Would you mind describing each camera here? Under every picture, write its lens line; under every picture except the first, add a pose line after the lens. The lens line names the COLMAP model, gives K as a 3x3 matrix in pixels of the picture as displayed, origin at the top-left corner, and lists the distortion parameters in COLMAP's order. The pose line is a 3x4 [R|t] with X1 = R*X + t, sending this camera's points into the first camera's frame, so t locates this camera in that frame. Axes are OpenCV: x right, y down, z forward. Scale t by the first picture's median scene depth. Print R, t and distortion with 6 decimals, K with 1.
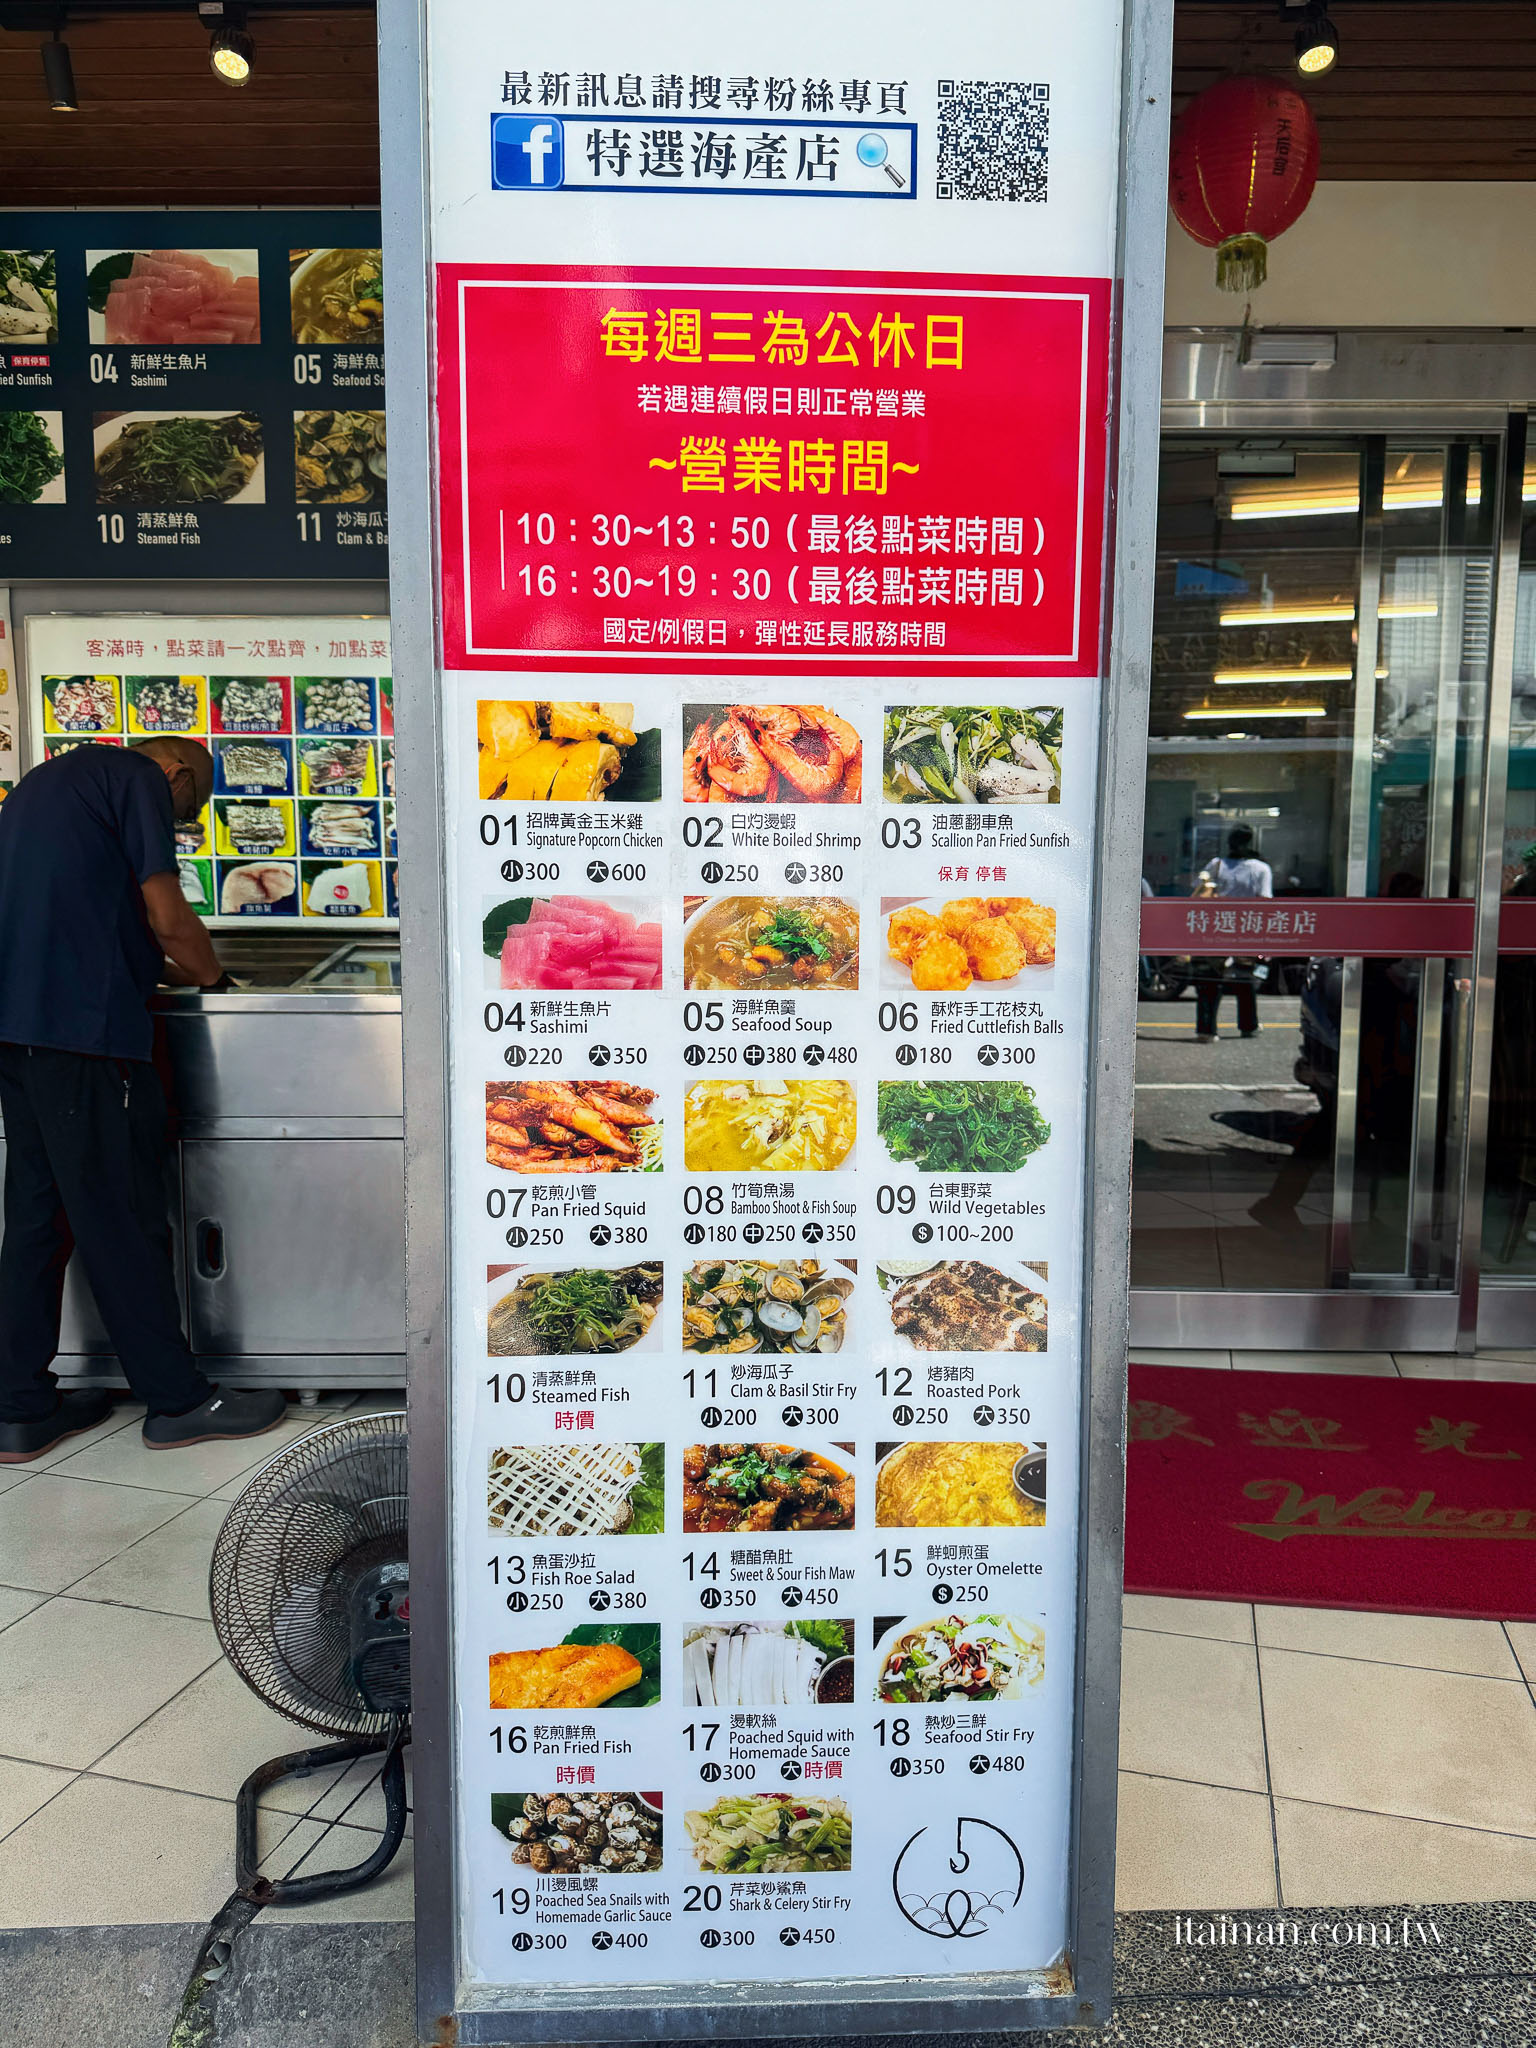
lens RADIAL K [[1403.2, 0, 768.0], [0, 1403.2, 1024.0], [0, 0, 1]] dist [0.093228, -0.132839]
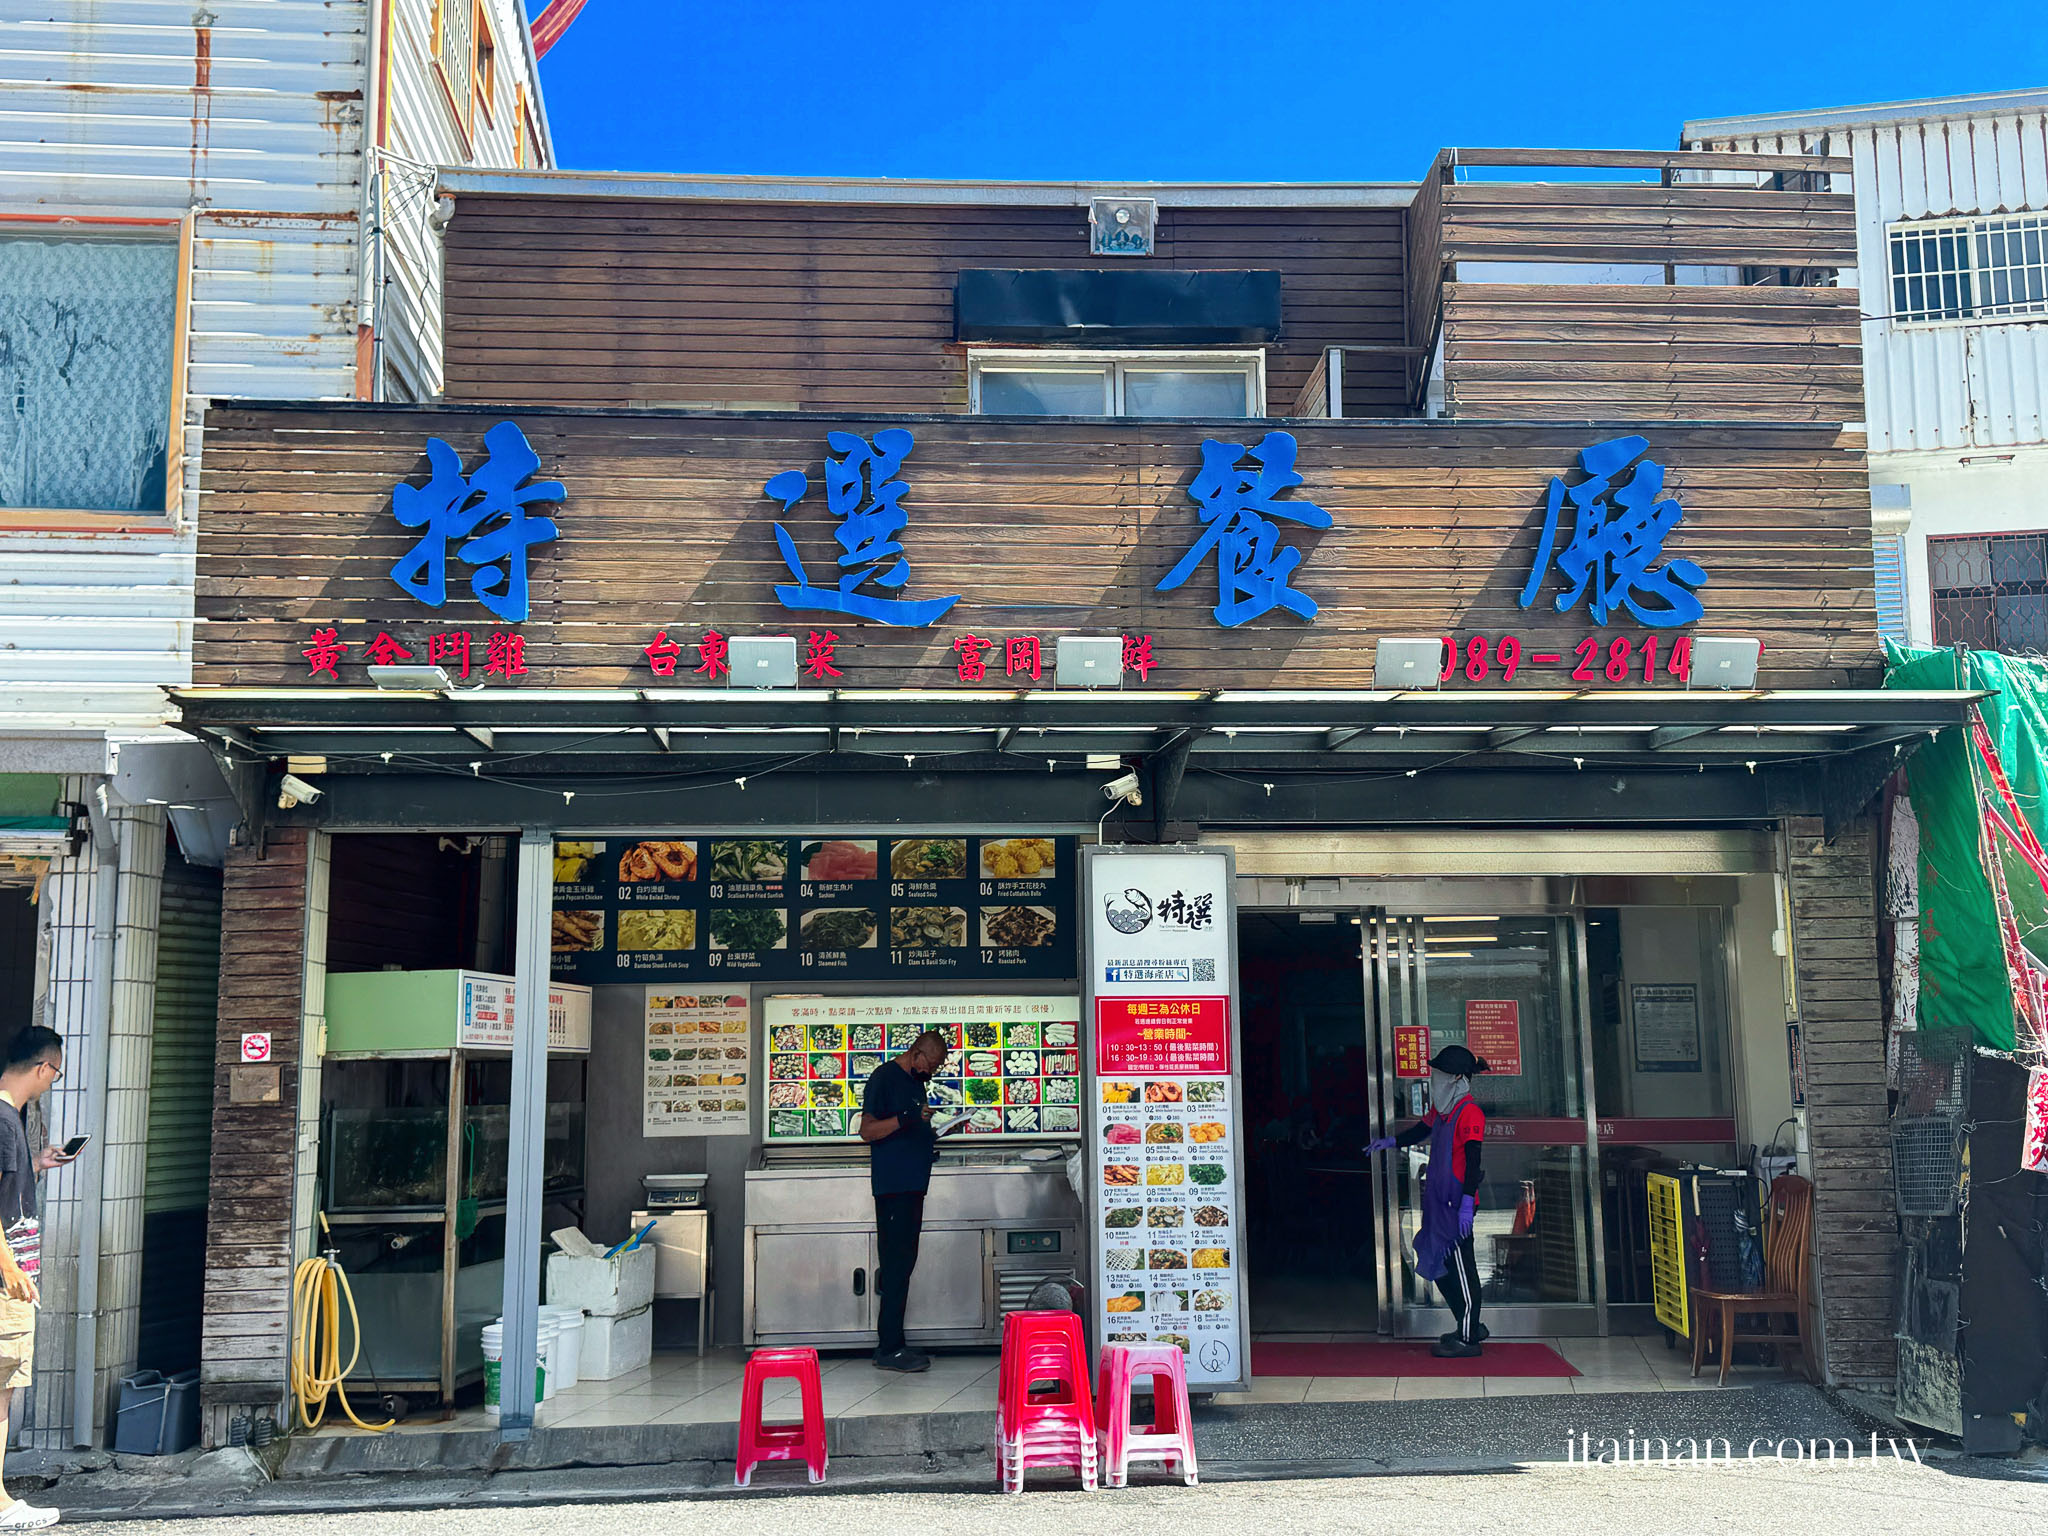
lens RADIAL K [[2122.7, 0, 1024.0], [0, 2122.7, 768.0], [0, 0, 1]] dist [0.146370, 0.000573]
pose [[0.996920, -0.005308, 0.078251, -0.968397], [0.024551, 0.968687, -0.247067, 0.484376], [-0.074489, 0.248227, 0.965834, -5.842317]]
